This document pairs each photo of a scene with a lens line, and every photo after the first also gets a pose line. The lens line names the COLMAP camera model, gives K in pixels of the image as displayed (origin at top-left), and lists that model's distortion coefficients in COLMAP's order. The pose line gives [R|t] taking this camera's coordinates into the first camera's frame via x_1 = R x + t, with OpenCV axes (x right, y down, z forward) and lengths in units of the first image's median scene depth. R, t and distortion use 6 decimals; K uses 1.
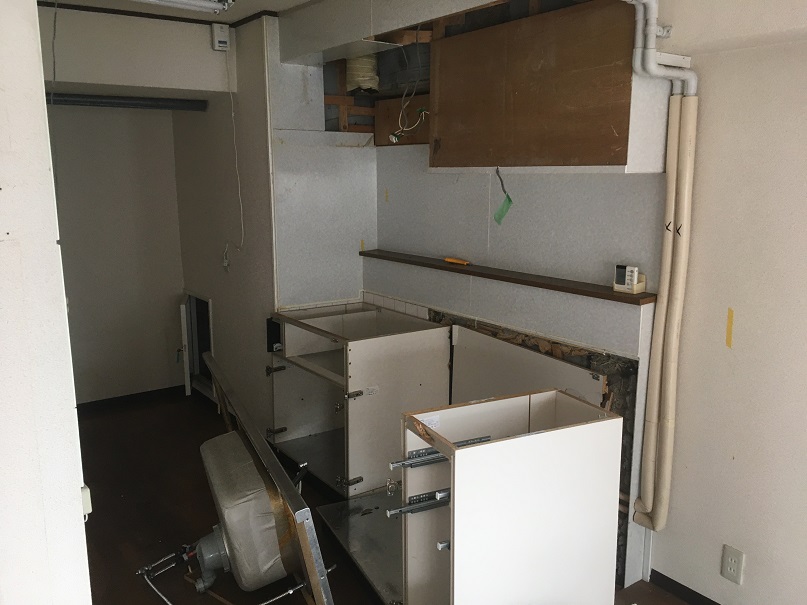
lens RADIAL K [[690.5, 0, 404.5], [0, 690.5, 315.1], [0, 0, 1]] dist [0.063227, -0.088712]
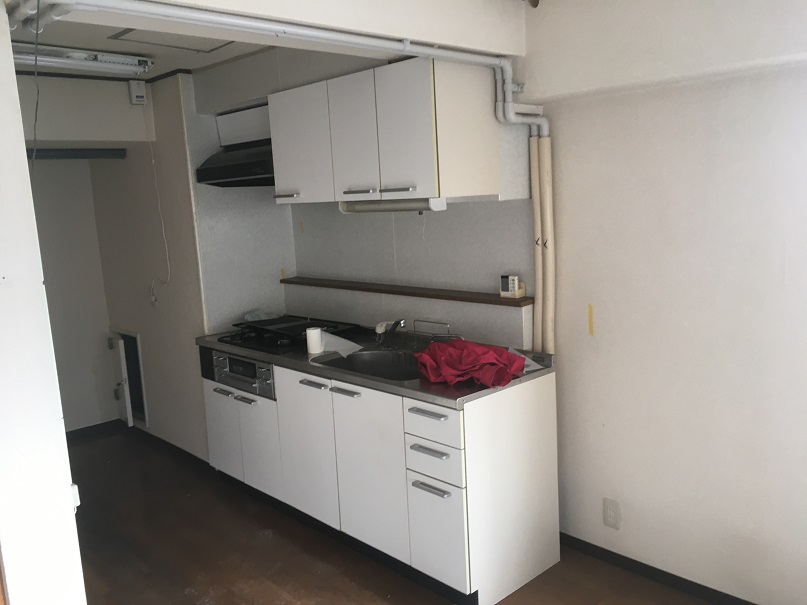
lens RADIAL K [[690.5, 0, 410.5], [0, 690.5, 316.8], [0, 0, 1]] dist [0.063227, -0.088712]
pose [[0.989067, -0.071551, 0.128943, -0.009874], [0.076025, 0.996651, -0.030110, 0.022781], [-0.126356, 0.039584, 0.991195, -0.164441]]
